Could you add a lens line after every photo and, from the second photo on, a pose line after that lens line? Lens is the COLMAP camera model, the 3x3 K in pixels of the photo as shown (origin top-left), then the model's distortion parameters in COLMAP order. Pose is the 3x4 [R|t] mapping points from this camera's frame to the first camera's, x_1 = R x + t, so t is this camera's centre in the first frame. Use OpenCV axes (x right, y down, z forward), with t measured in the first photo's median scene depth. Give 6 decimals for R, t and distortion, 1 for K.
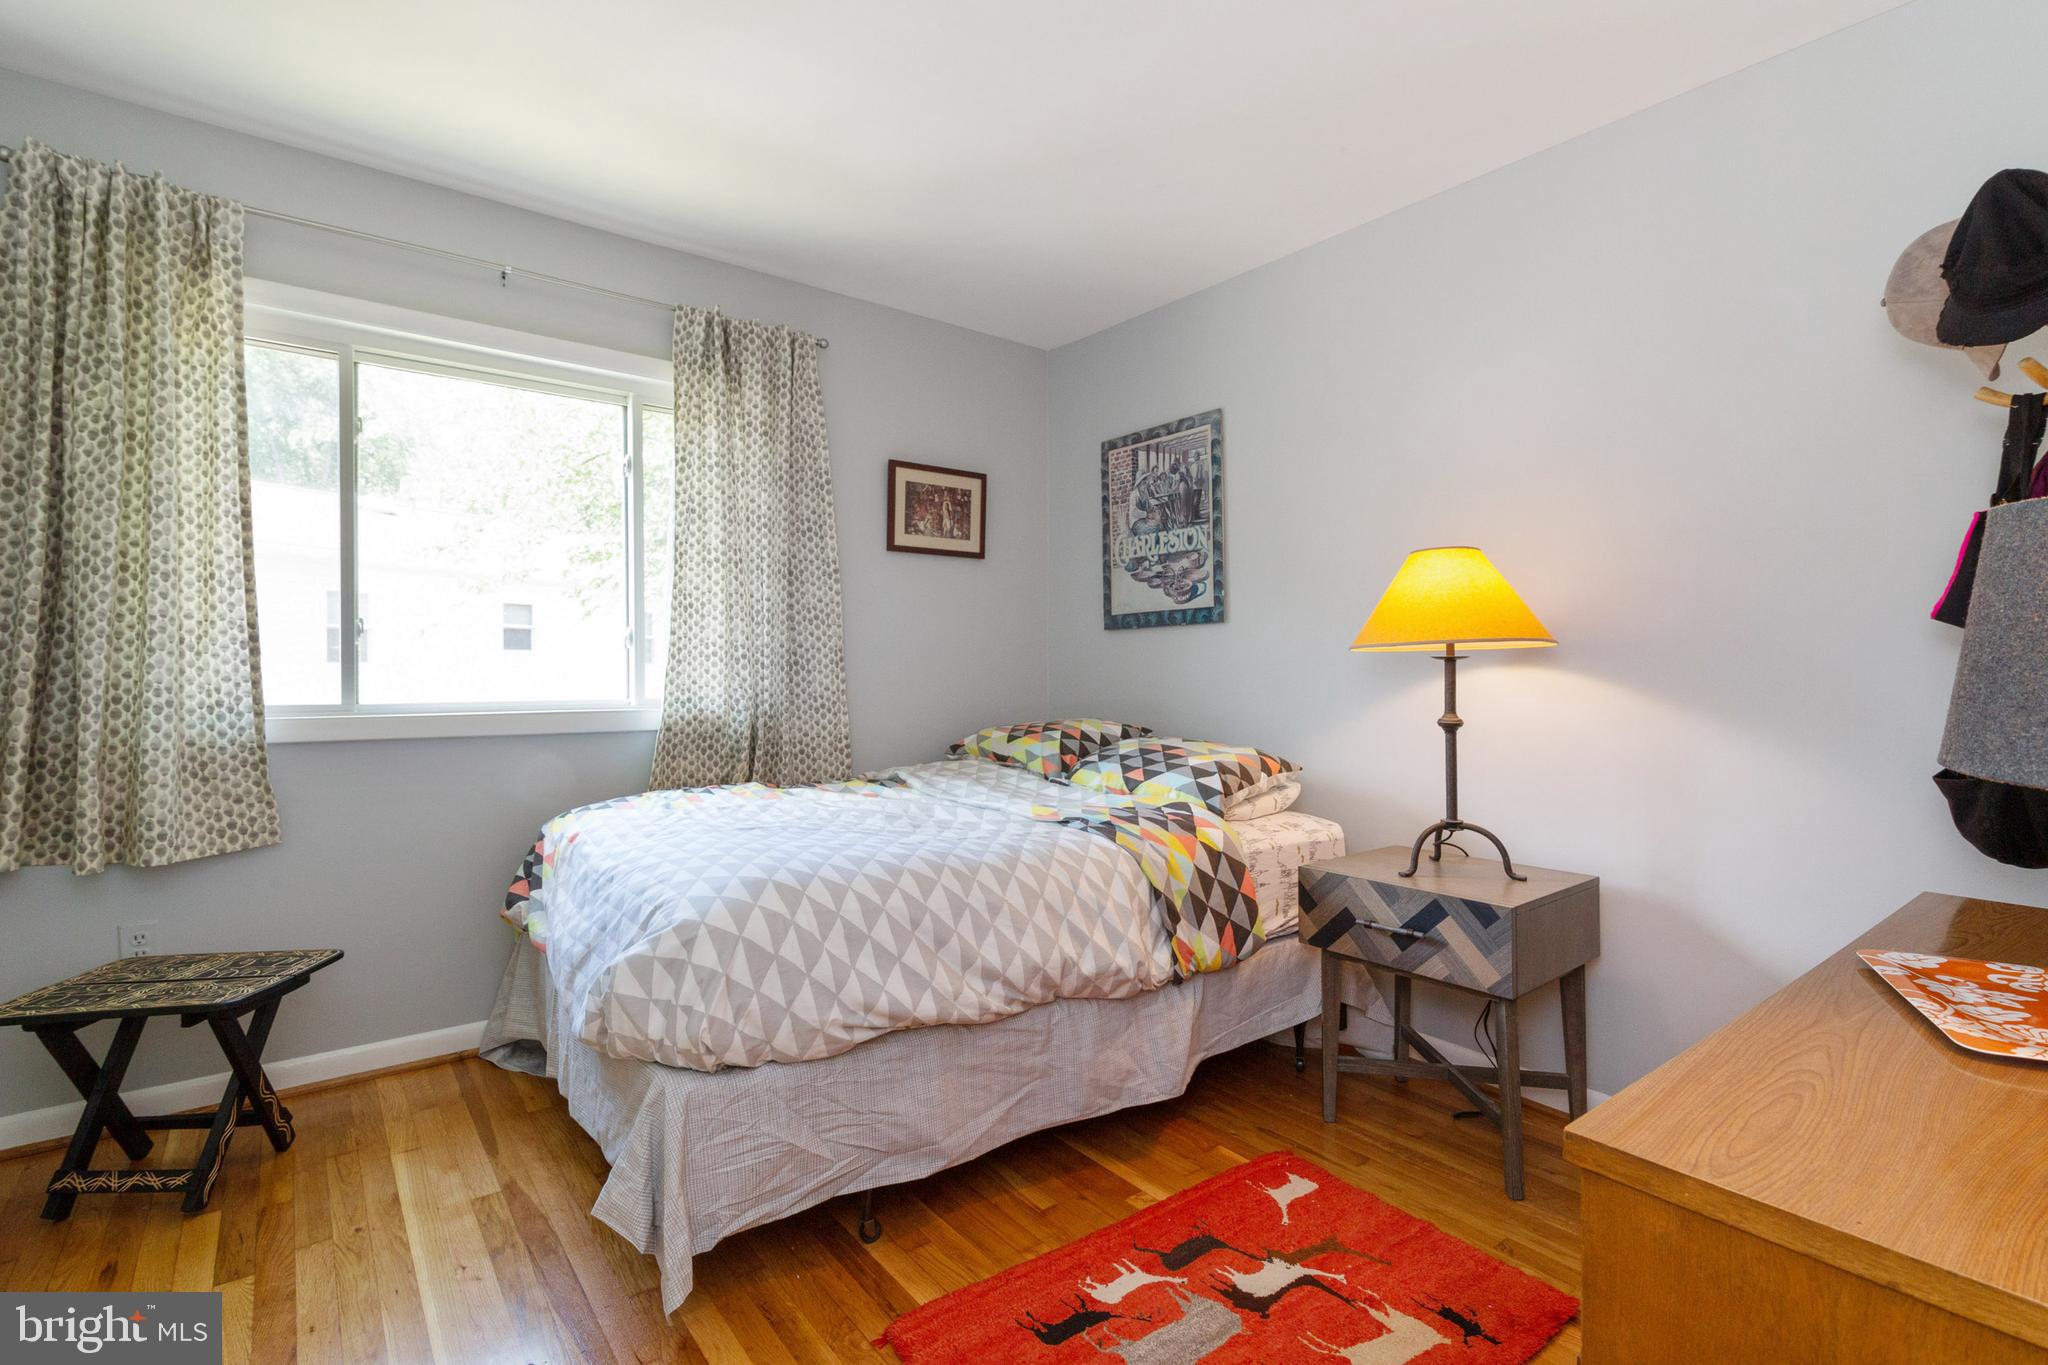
lens RADIAL K [[933.2, 0, 1020.7], [0, 933.2, 672.6], [0, 0, 1]] dist [0.005122, -0.001785]
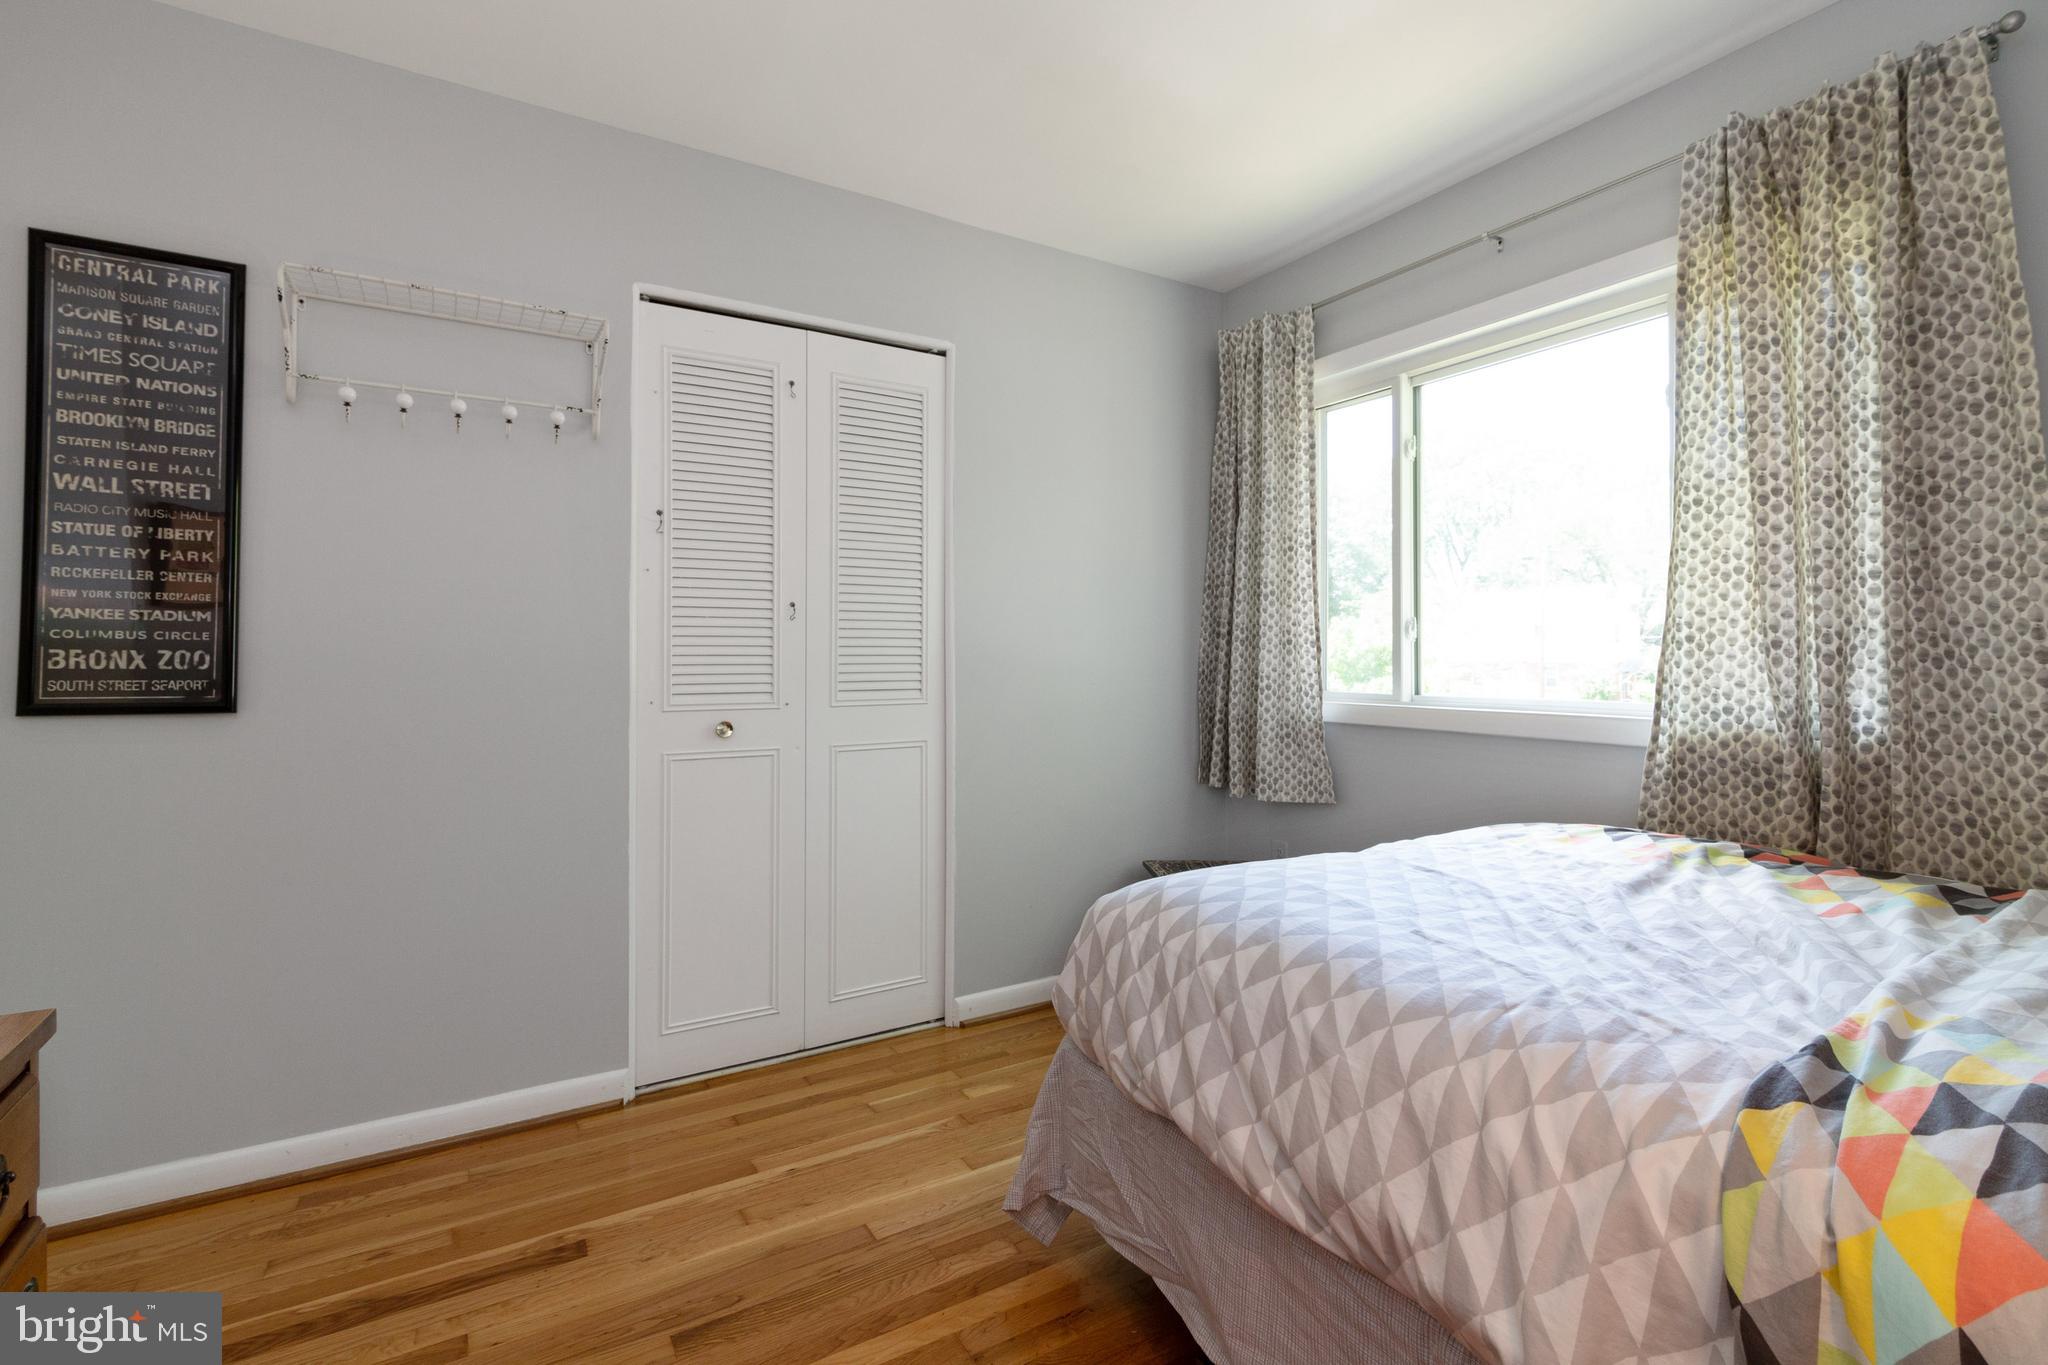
lens RADIAL K [[933.2, 0, 1021.0], [0, 933.2, 671.1], [0, 0, 1]] dist [0.005122, -0.001785]
pose [[-0.106872, -0.004788, -0.994261, 0.413530], [-0.027748, 0.999613, -0.001831, 0.017914], [0.993885, 0.027393, -0.106964, 0.618607]]
